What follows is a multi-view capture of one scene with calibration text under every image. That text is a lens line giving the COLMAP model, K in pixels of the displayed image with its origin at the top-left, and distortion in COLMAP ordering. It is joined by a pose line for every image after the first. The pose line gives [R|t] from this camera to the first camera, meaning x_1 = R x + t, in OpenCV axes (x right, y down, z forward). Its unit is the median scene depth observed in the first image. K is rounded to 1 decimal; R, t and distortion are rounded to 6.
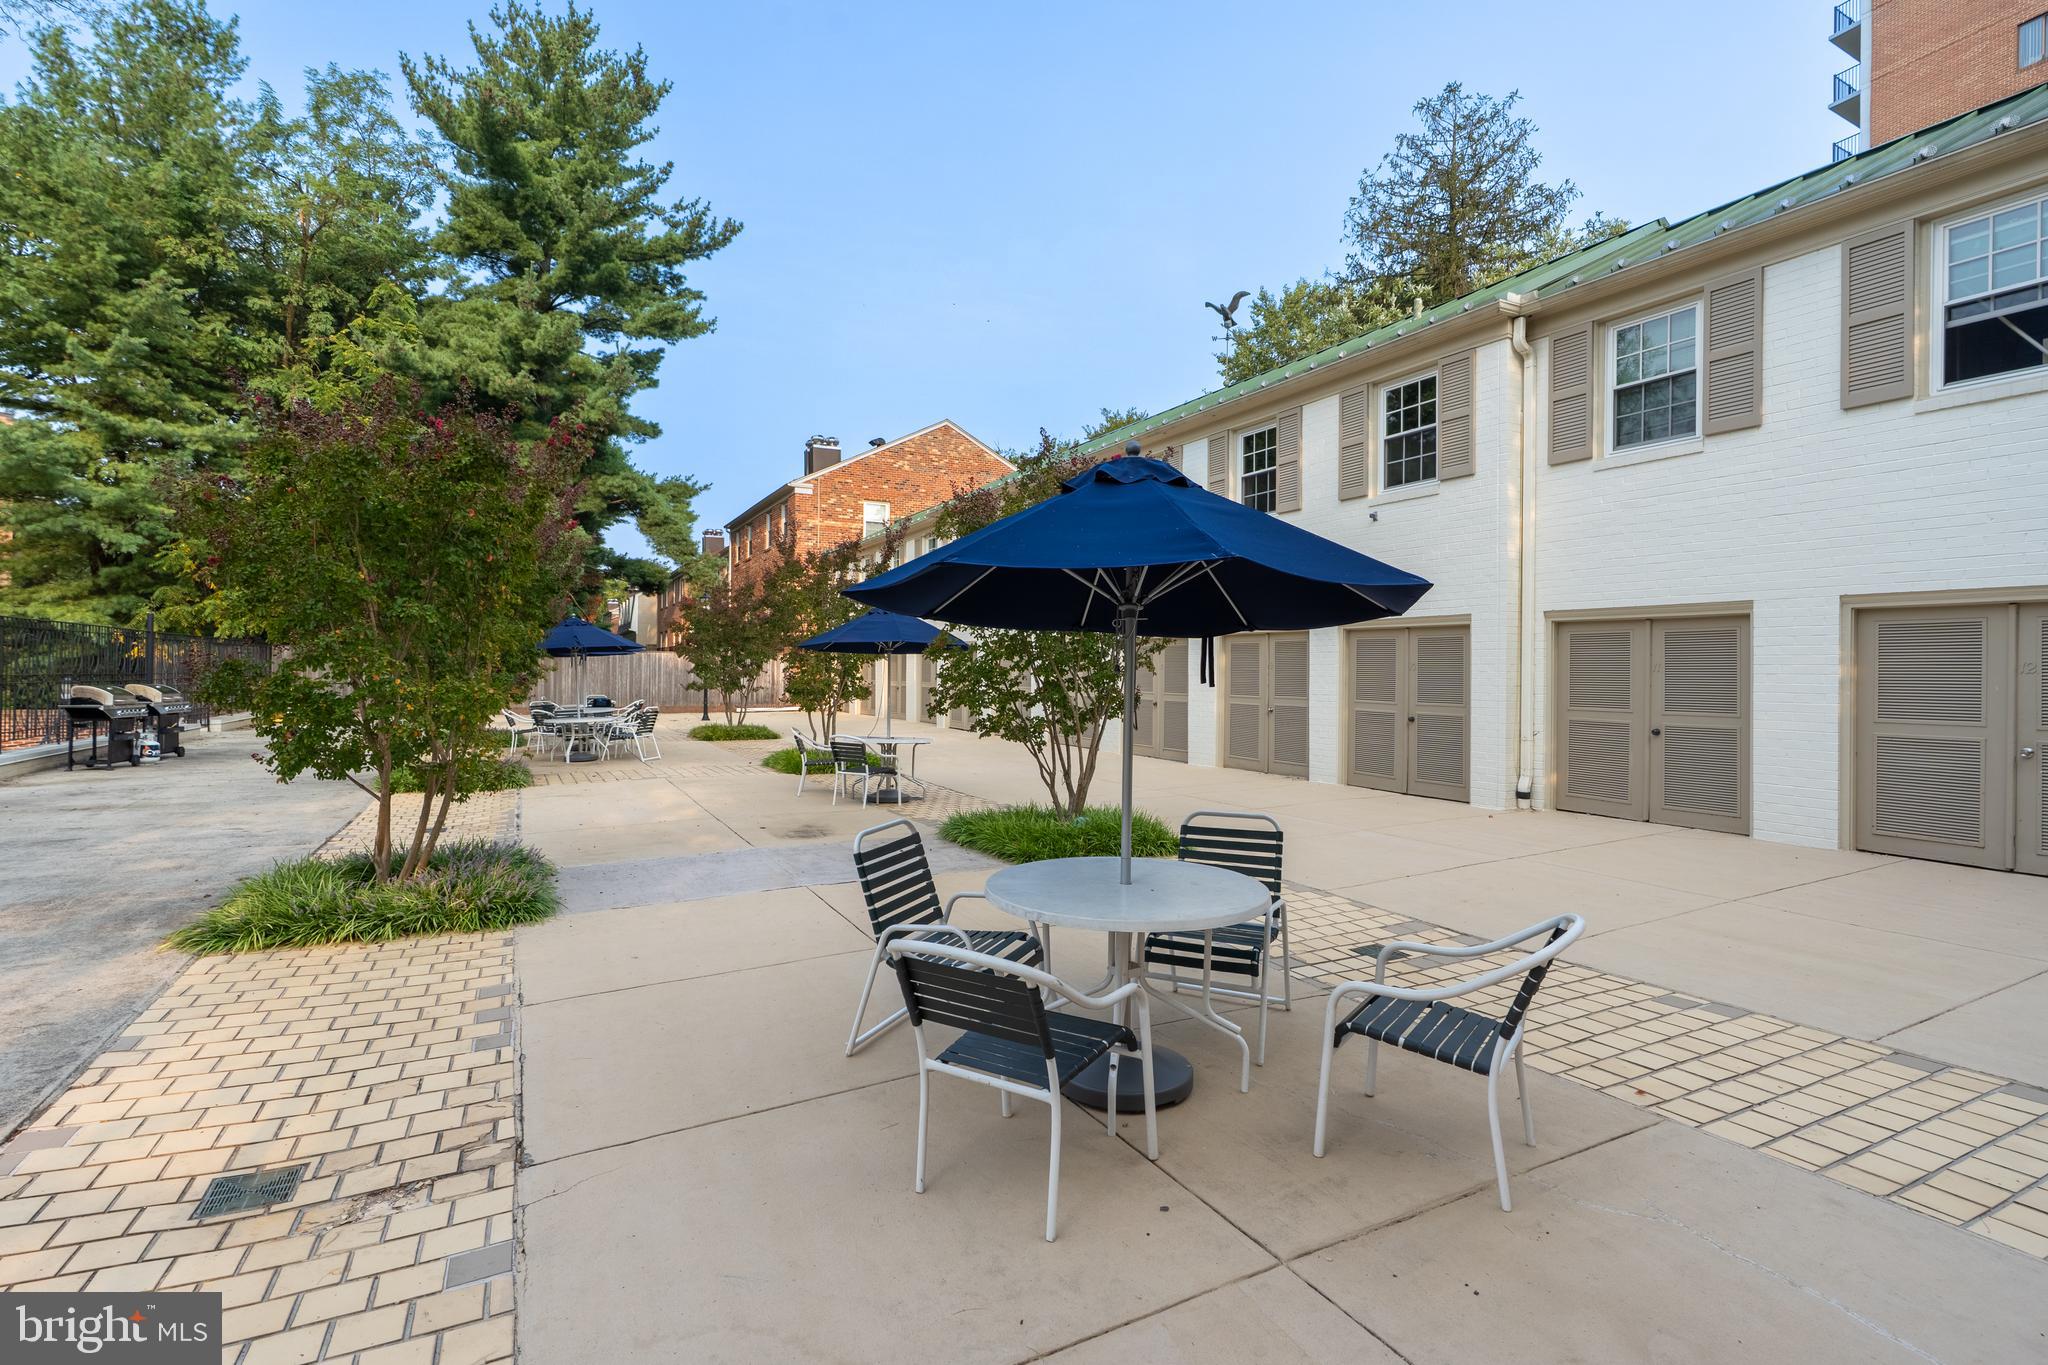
lens RADIAL K [[932.6, 0, 1015.7], [0, 932.6, 695.2], [0, 0, 1]] dist [-0.009733, 0.002520]
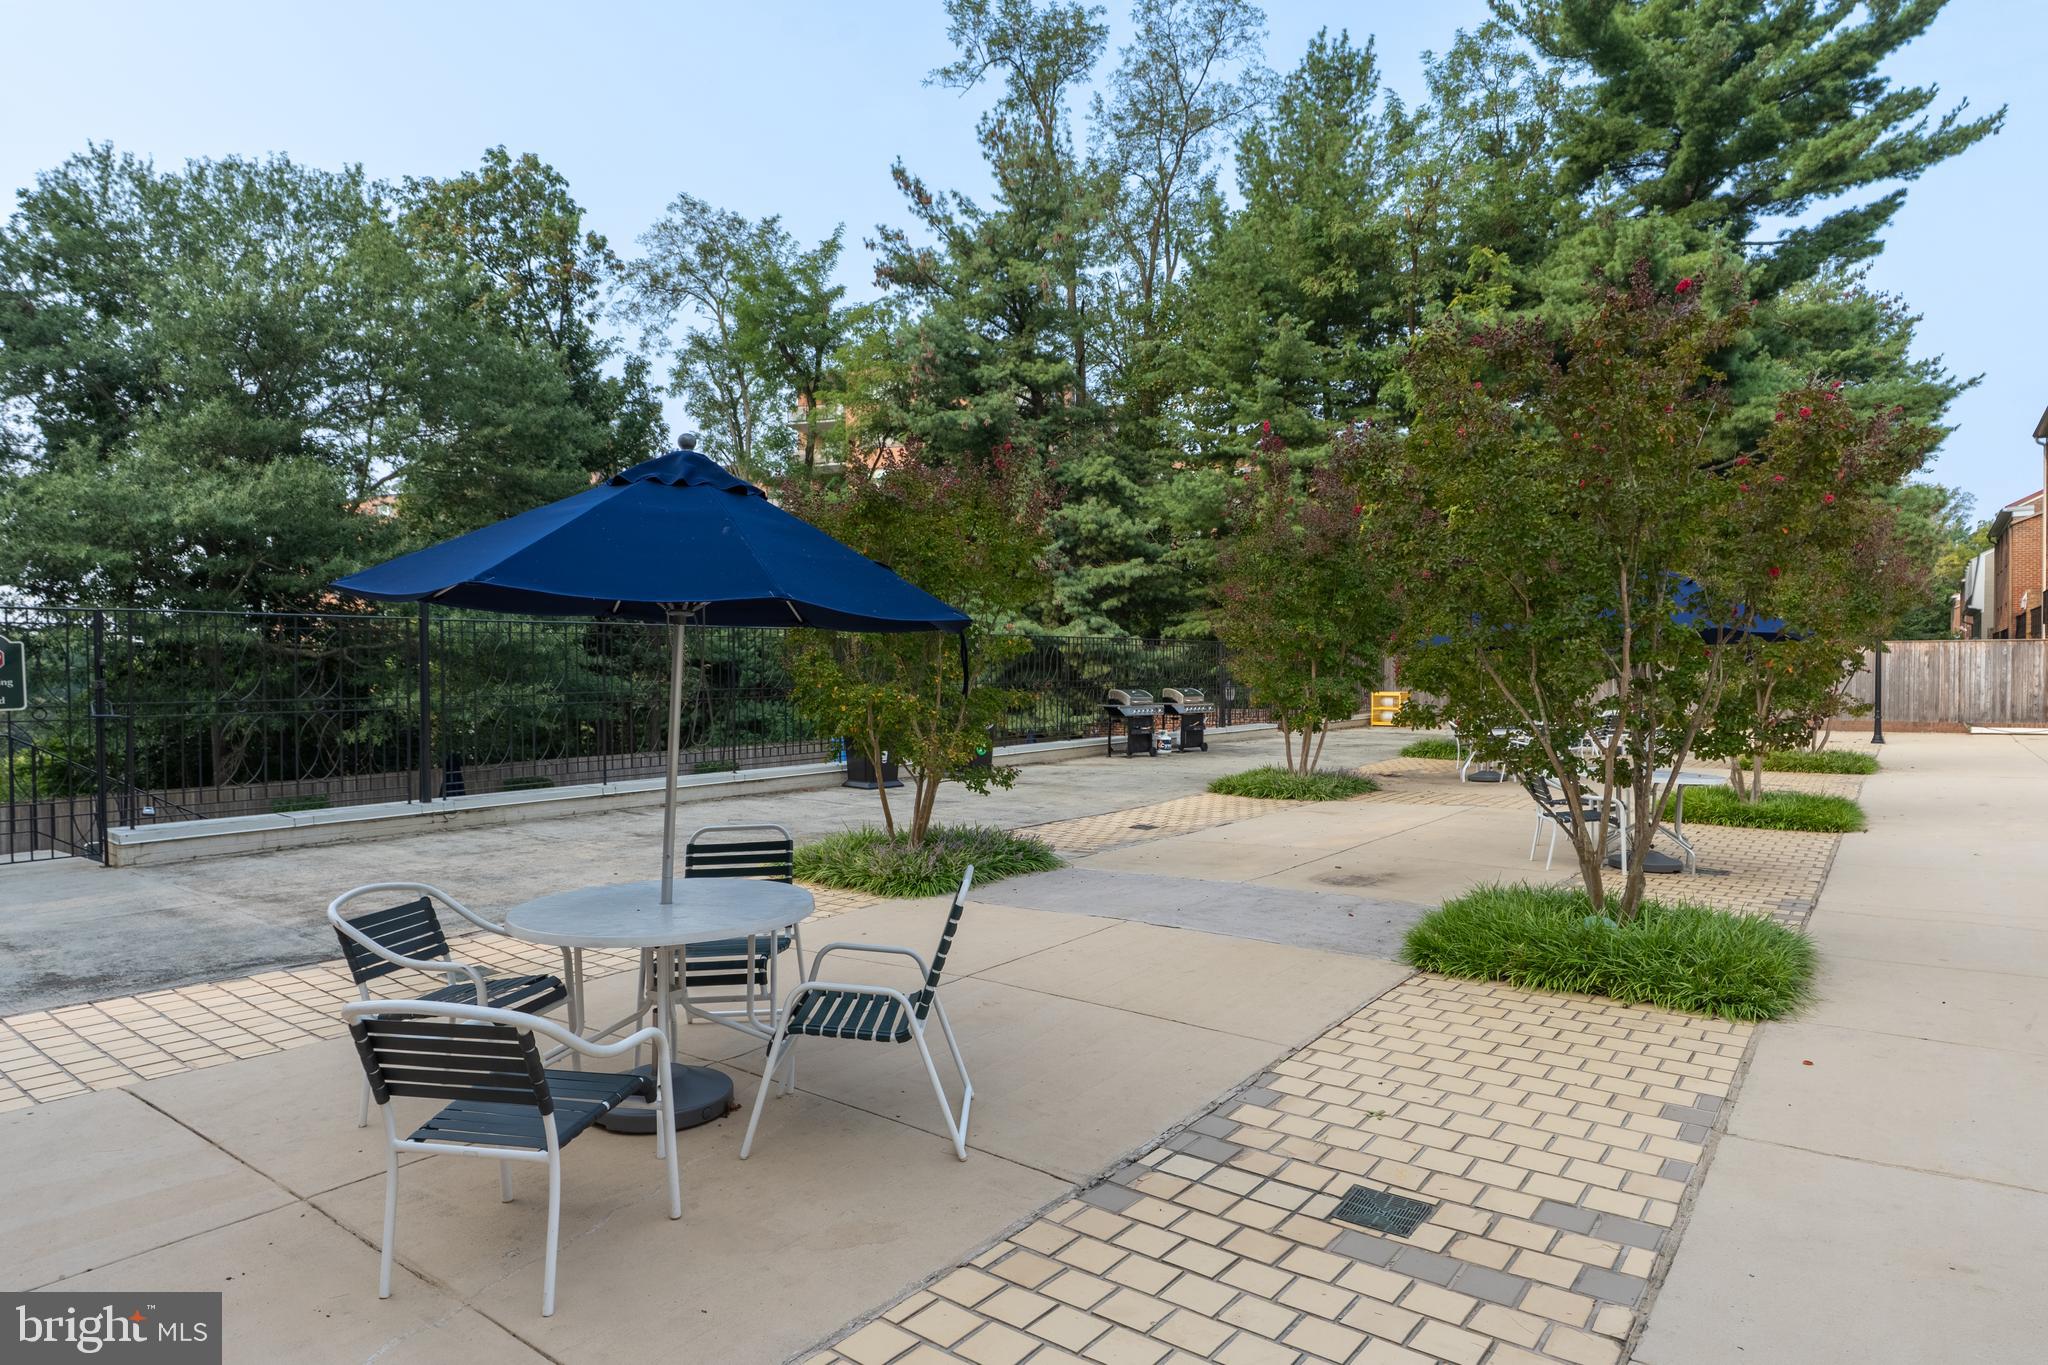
lens RADIAL K [[1198.3, 0, 1015.7], [0, 1198.3, 665.7], [0, 0, 1]] dist [0.006308, 0.000369]
pose [[0.426526, -0.018127, -0.904294, 0.153619], [-0.014617, 0.999530, -0.026930, -0.000751], [0.904357, 0.024705, 0.426060, 0.088469]]
